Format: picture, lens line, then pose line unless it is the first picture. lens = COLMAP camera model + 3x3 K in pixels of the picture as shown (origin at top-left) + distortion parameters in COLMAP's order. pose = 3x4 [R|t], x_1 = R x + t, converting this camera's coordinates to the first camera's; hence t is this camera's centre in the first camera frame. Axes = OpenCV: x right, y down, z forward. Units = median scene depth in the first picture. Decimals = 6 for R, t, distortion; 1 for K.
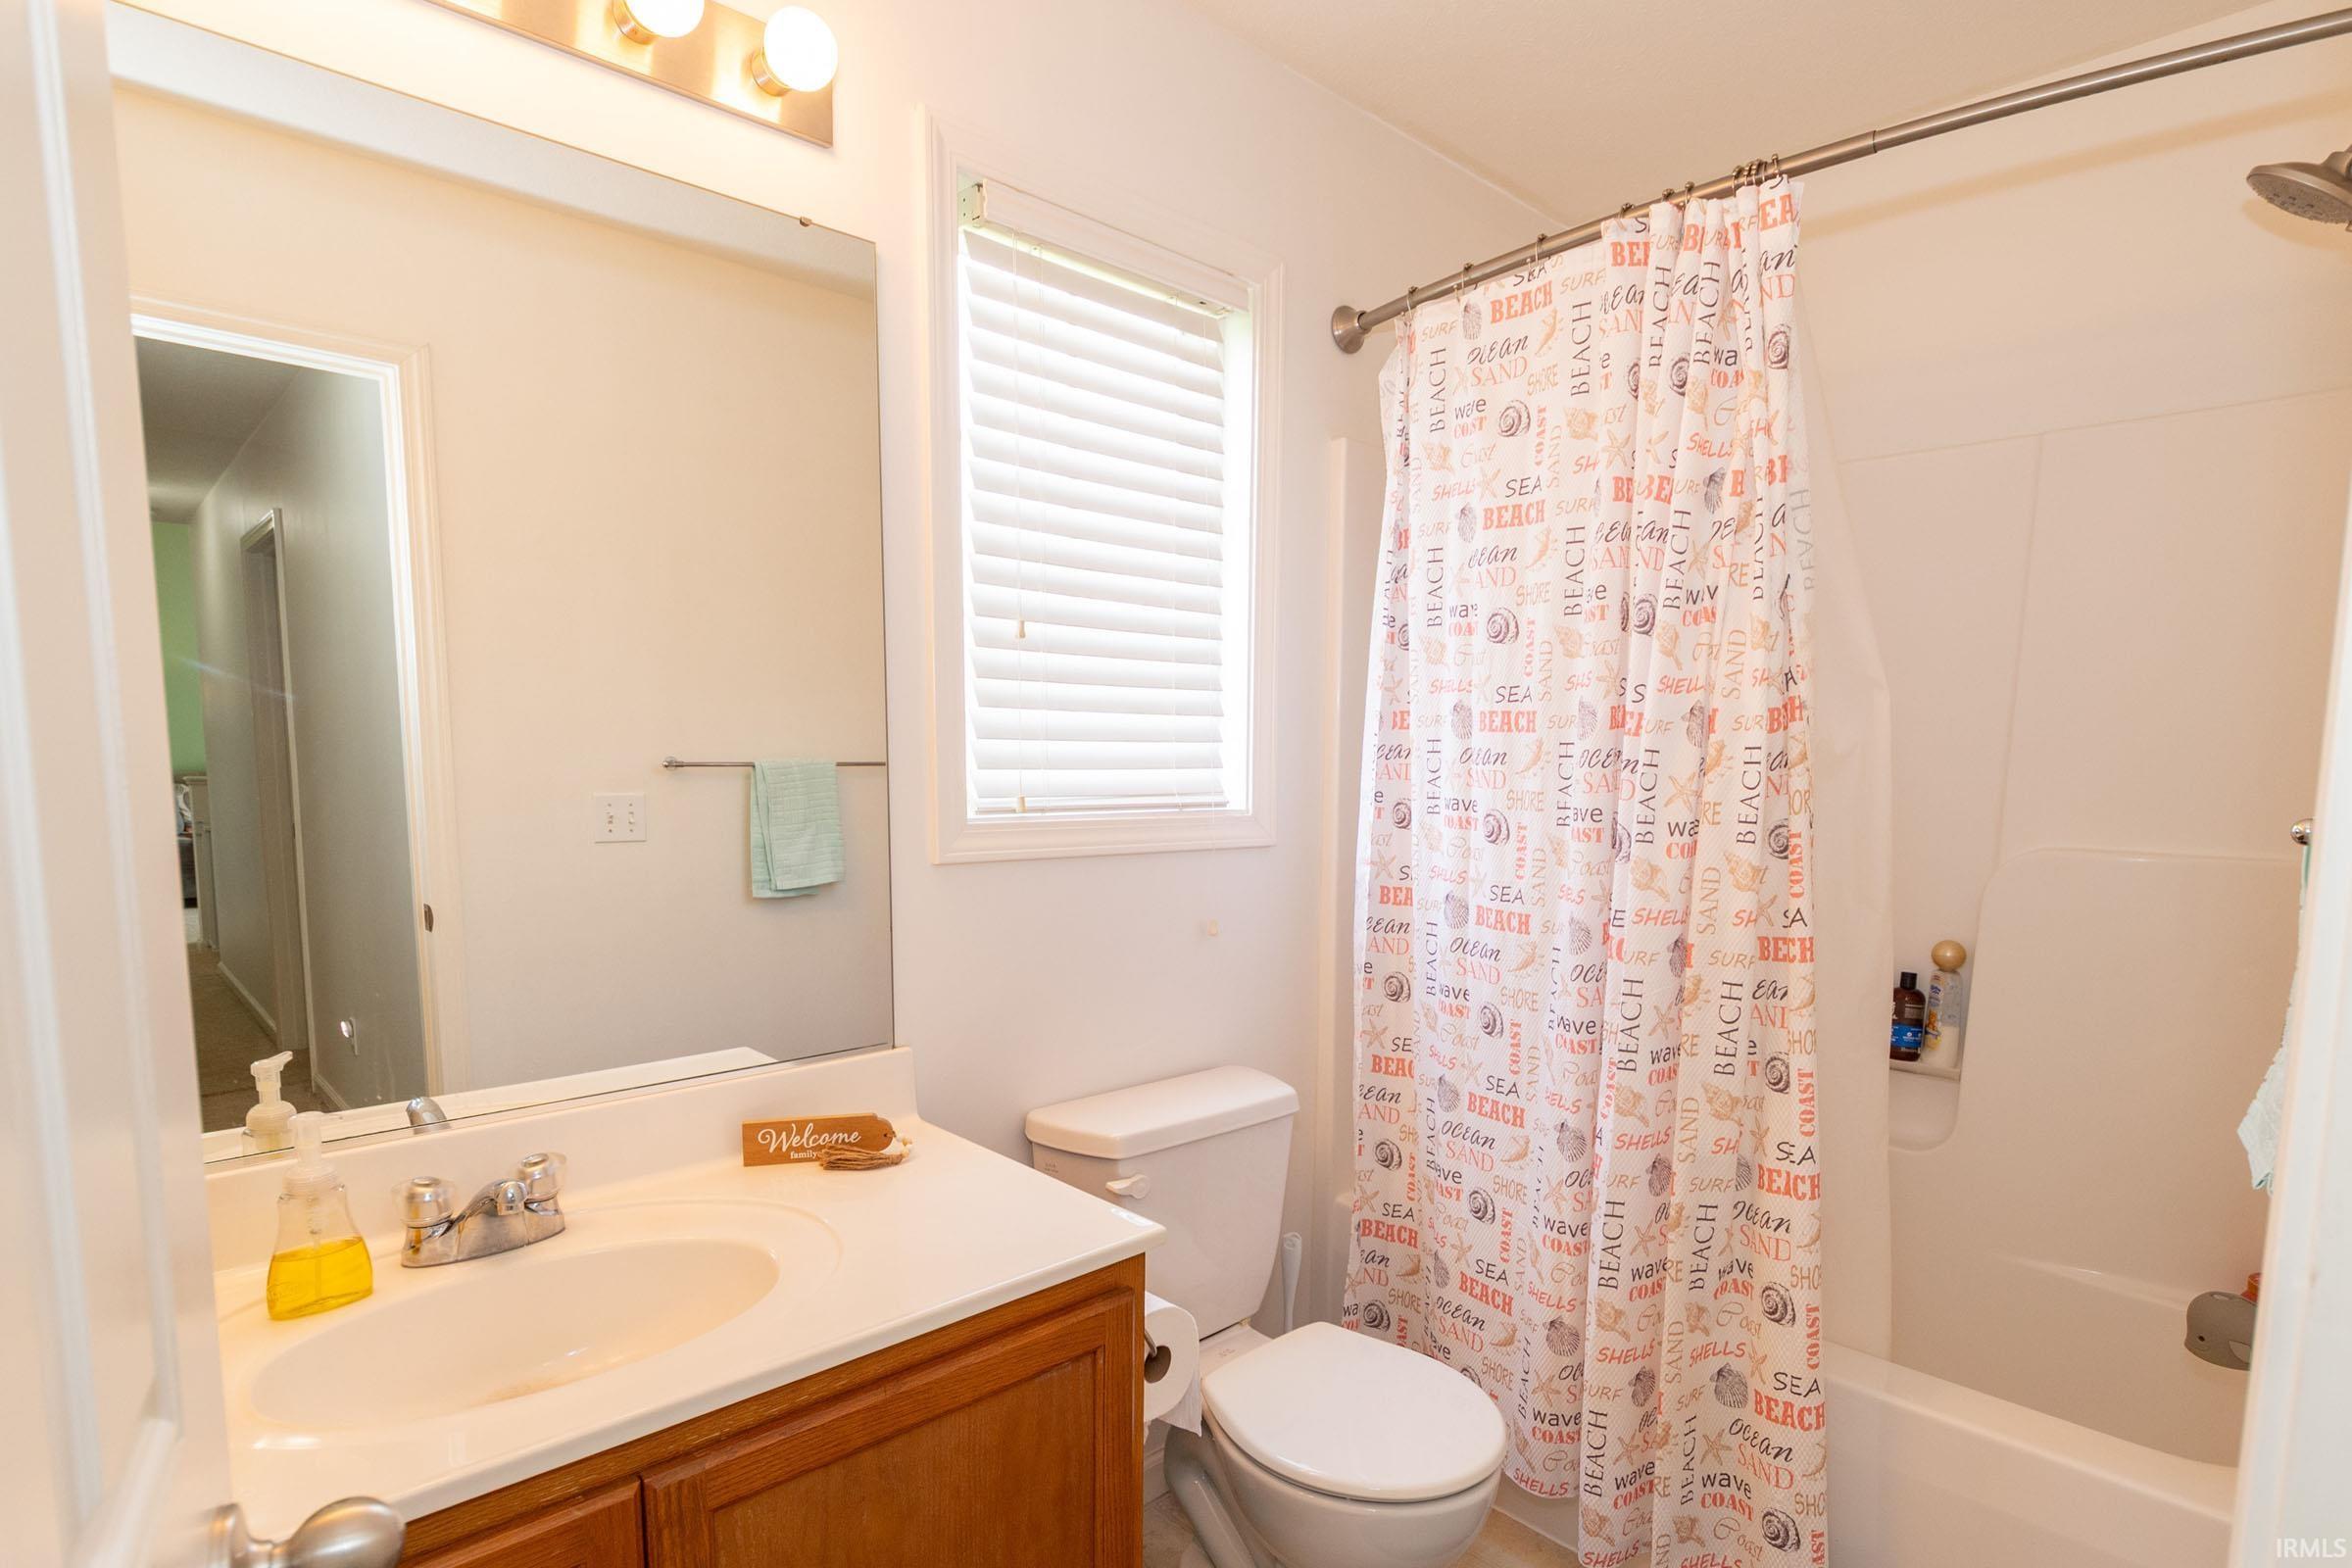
lens RADIAL K [[1044.7, 0, 1174.1], [0, 1044.7, 762.1], [0, 0, 1]] dist [0.007574, -0.000767]
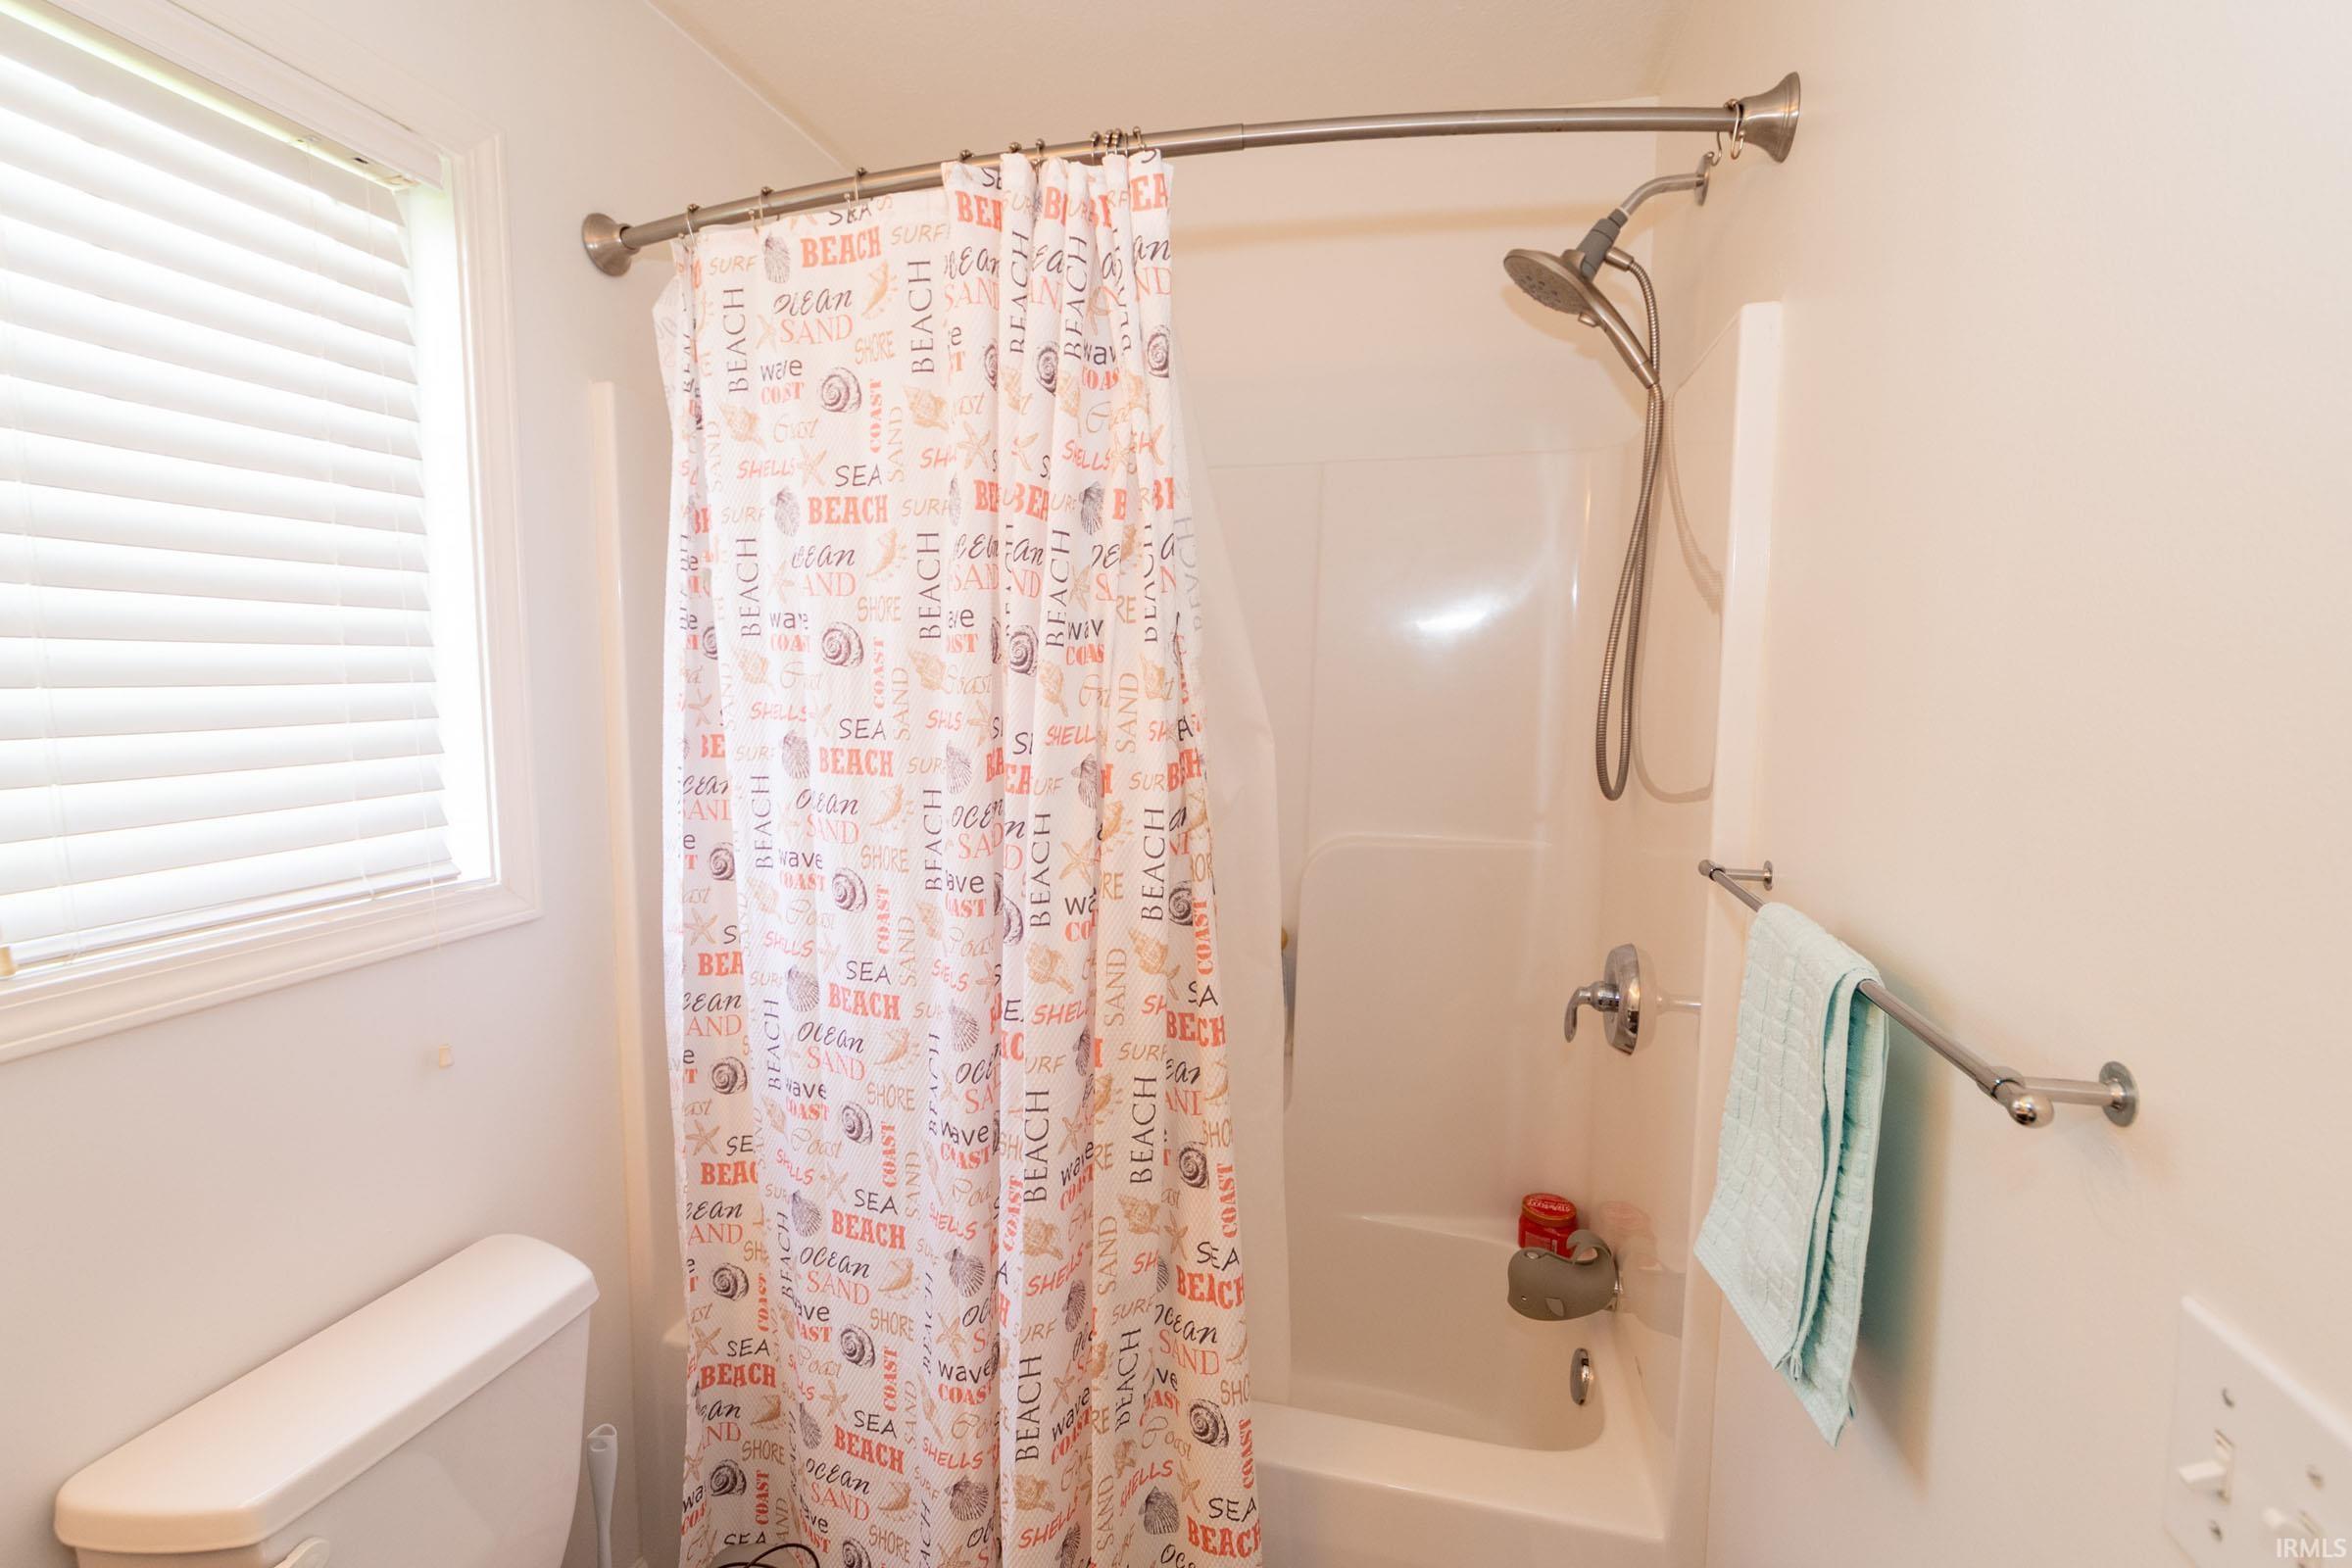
lens RADIAL K [[1059.9, 0, 1173.0], [0, 1059.9, 707.5], [0, 0, 1]] dist [0.019137, -0.020828]
pose [[0.809782, -0.053535, 0.584283, 0.039677], [0.064538, 0.997913, 0.001987, -0.066810], [-0.583170, 0.036099, 0.811548, 0.187281]]
